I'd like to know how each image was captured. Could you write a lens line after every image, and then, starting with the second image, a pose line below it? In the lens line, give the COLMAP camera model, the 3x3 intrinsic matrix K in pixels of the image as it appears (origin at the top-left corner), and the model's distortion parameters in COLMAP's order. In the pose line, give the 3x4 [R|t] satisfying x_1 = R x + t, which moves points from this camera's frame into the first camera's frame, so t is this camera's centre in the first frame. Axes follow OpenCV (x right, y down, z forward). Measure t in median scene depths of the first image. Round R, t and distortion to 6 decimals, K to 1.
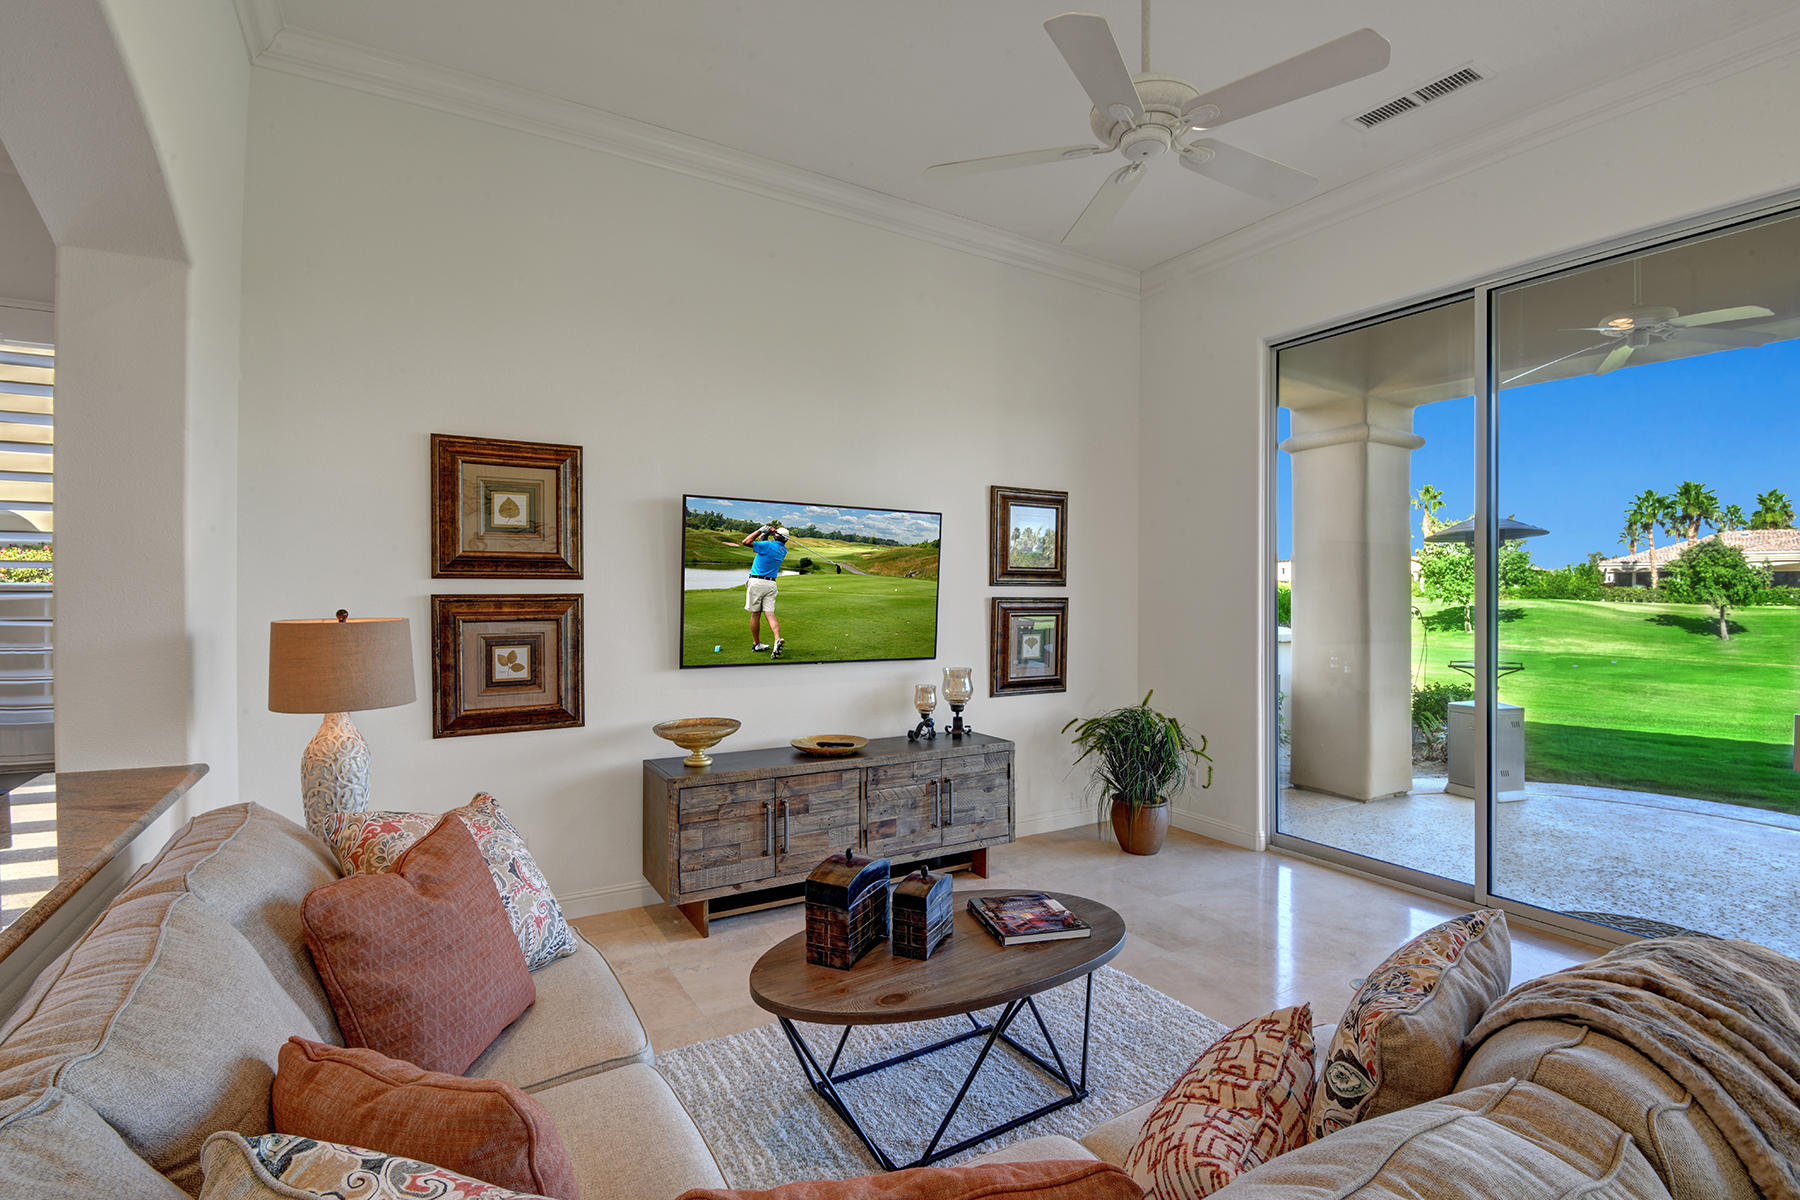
lens RADIAL K [[812.6, 0, 916.6], [0, 812.6, 617.2], [0, 0, 1]] dist [-0.033732, -0.000624]
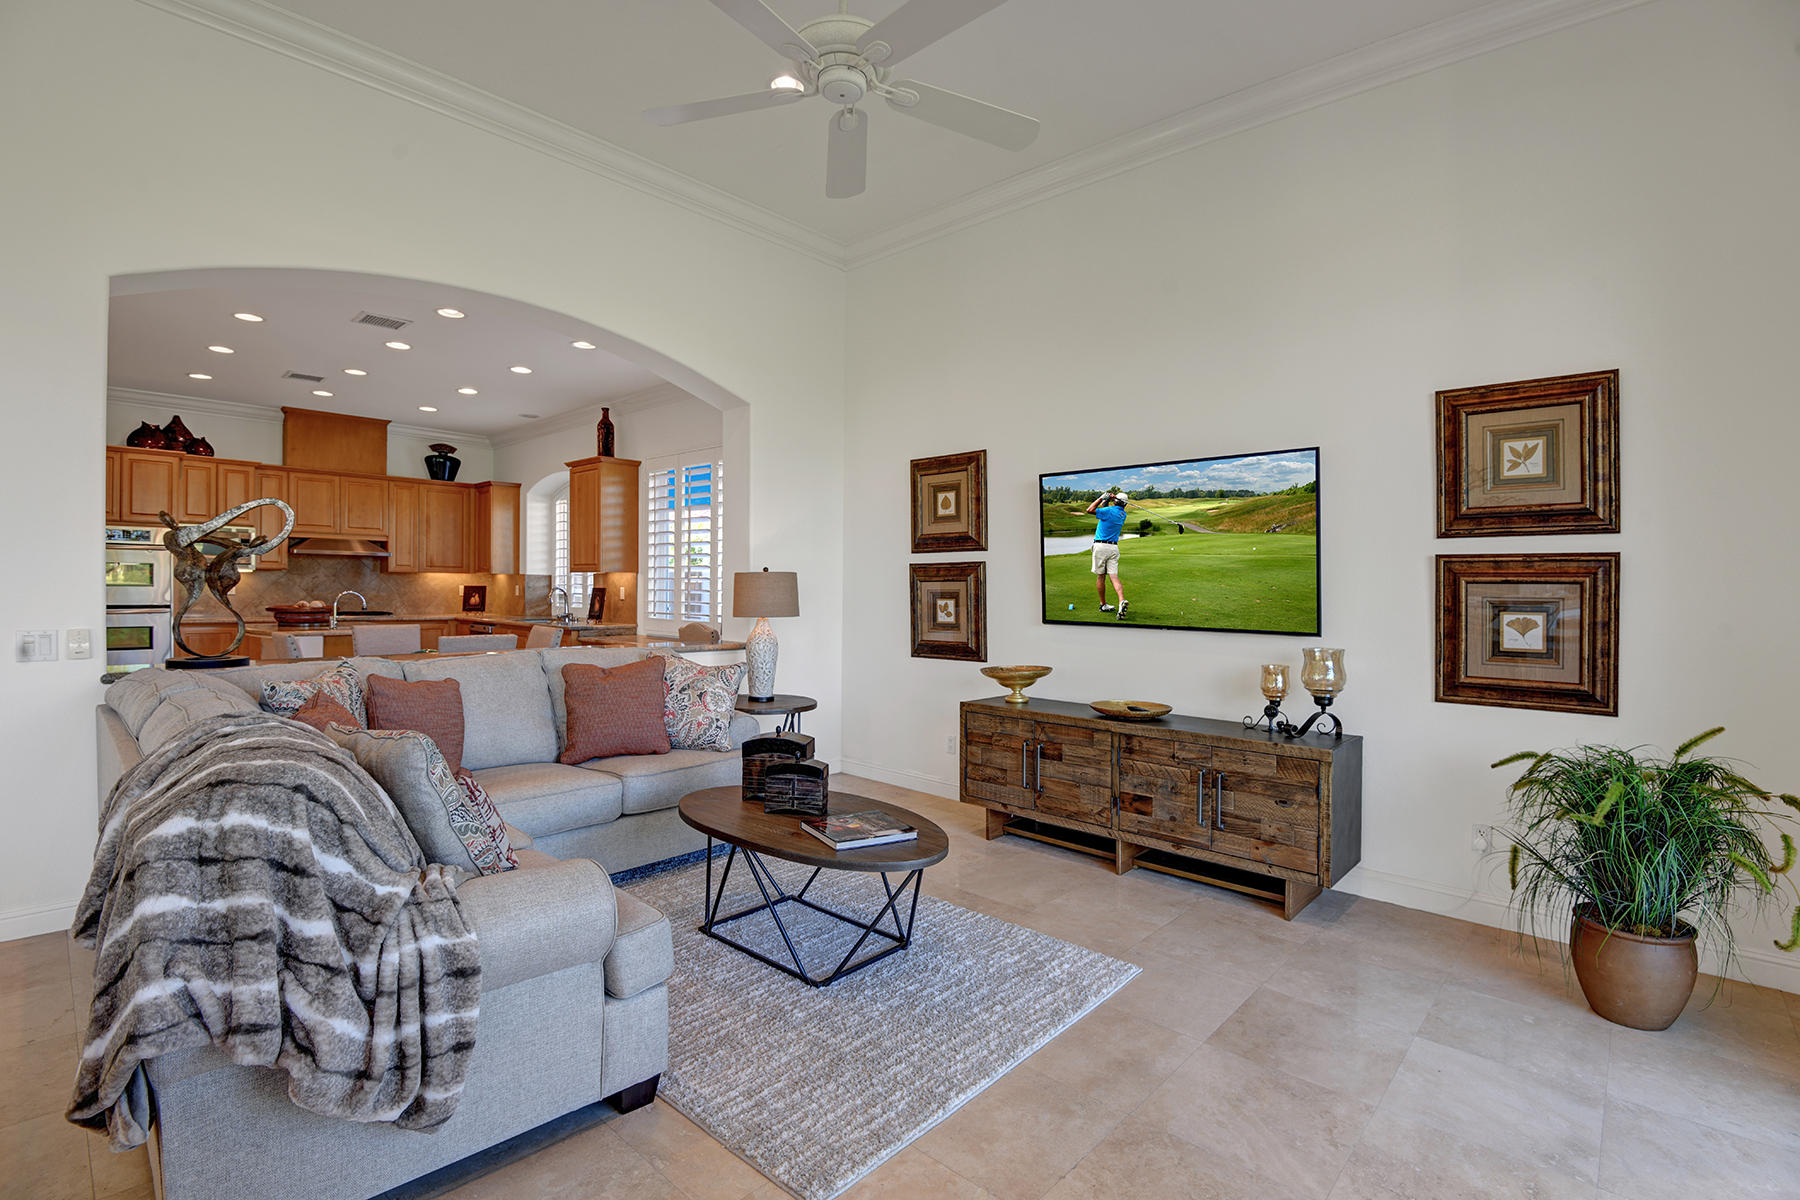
lens RADIAL K [[822.8, 0, 906.8], [0, 822.8, 603.7], [0, 0, 1]] dist [-0.000378, -0.005486]
pose [[0.269621, 0.014452, -0.962858, 0.765167], [-0.034193, 0.999401, 0.005425, 0.033823], [0.962359, 0.031460, 0.269954, 0.463219]]
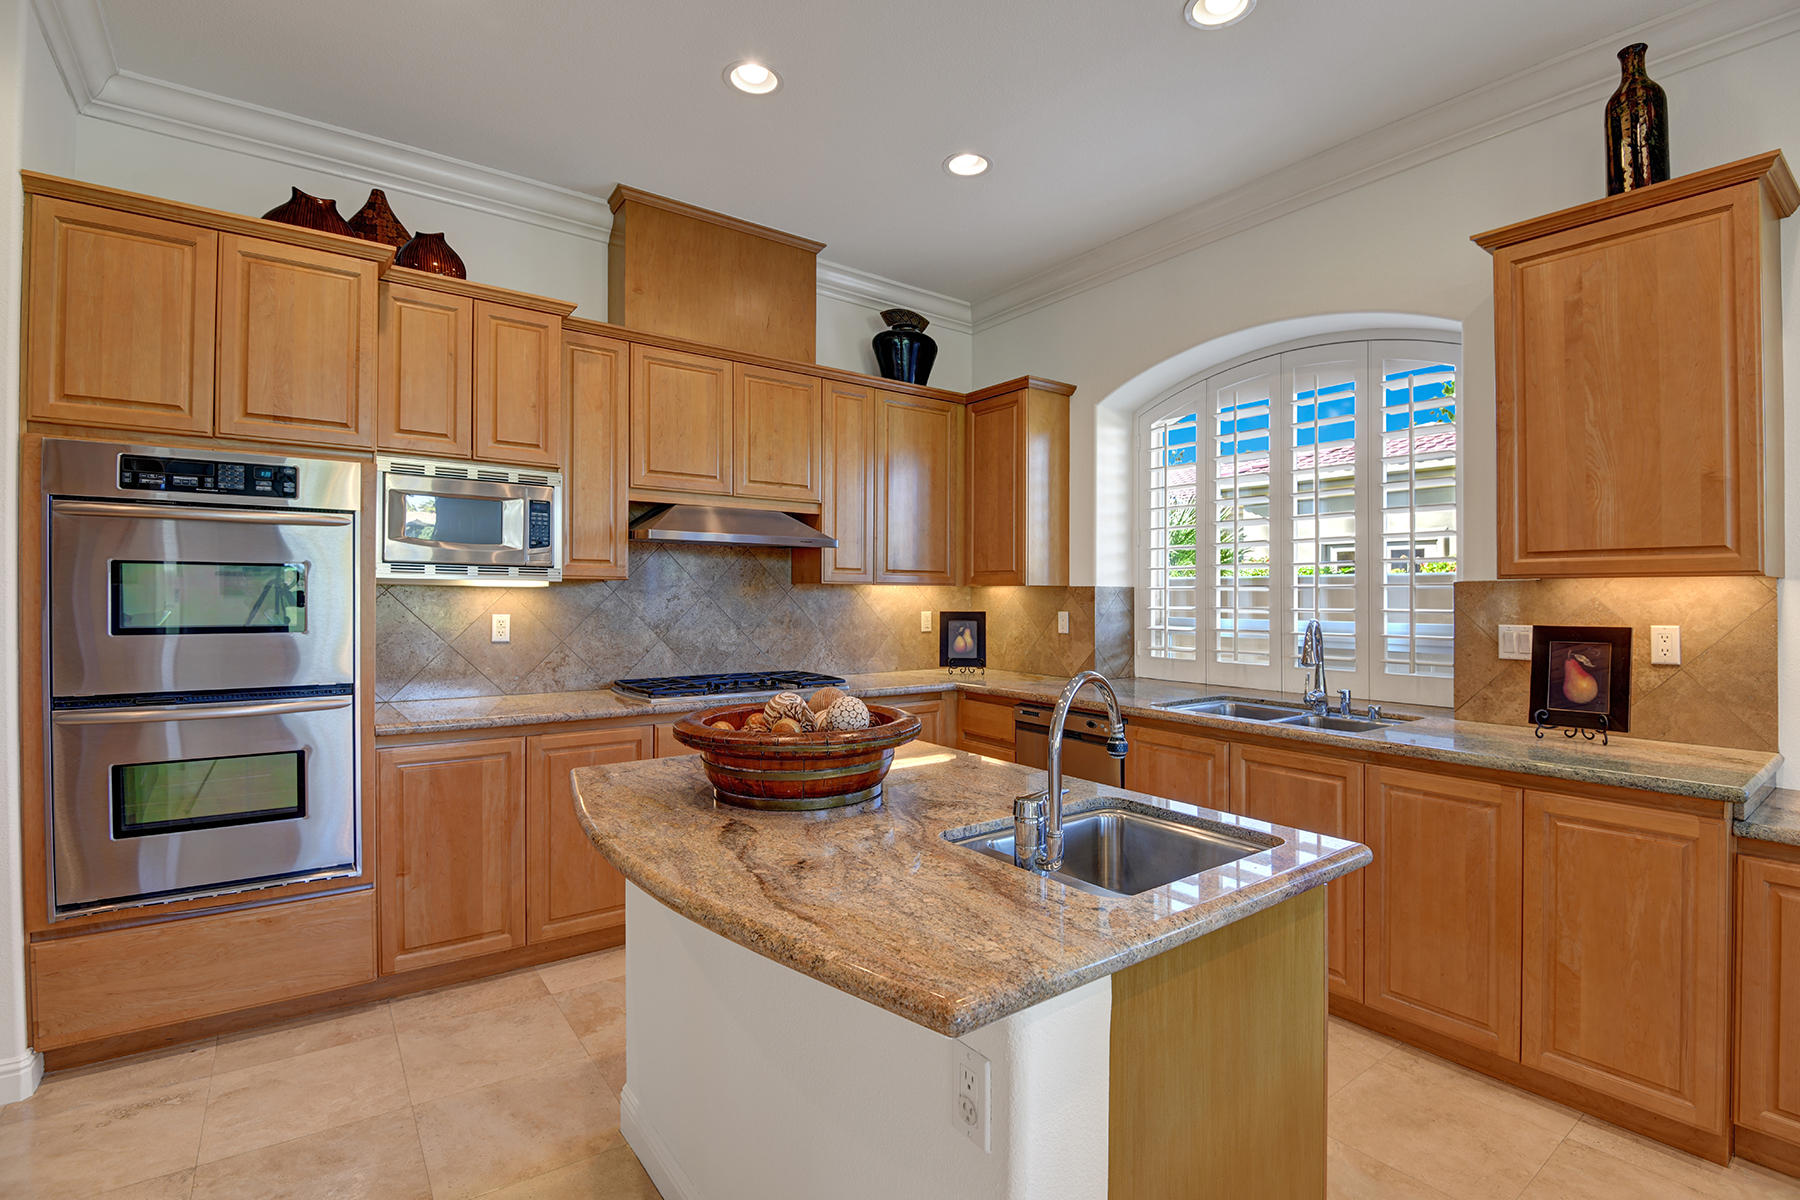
lens RADIAL K [[822.8, 0, 944.9], [0, 822.8, 605.9], [0, 0, 1]] dist [-0.000378, -0.005486]
pose [[0.112202, 0.004875, -0.993673, -0.761361], [-0.029818, 0.999554, 0.001537, 0.028224], [0.993238, 0.029457, 0.112297, -0.246379]]
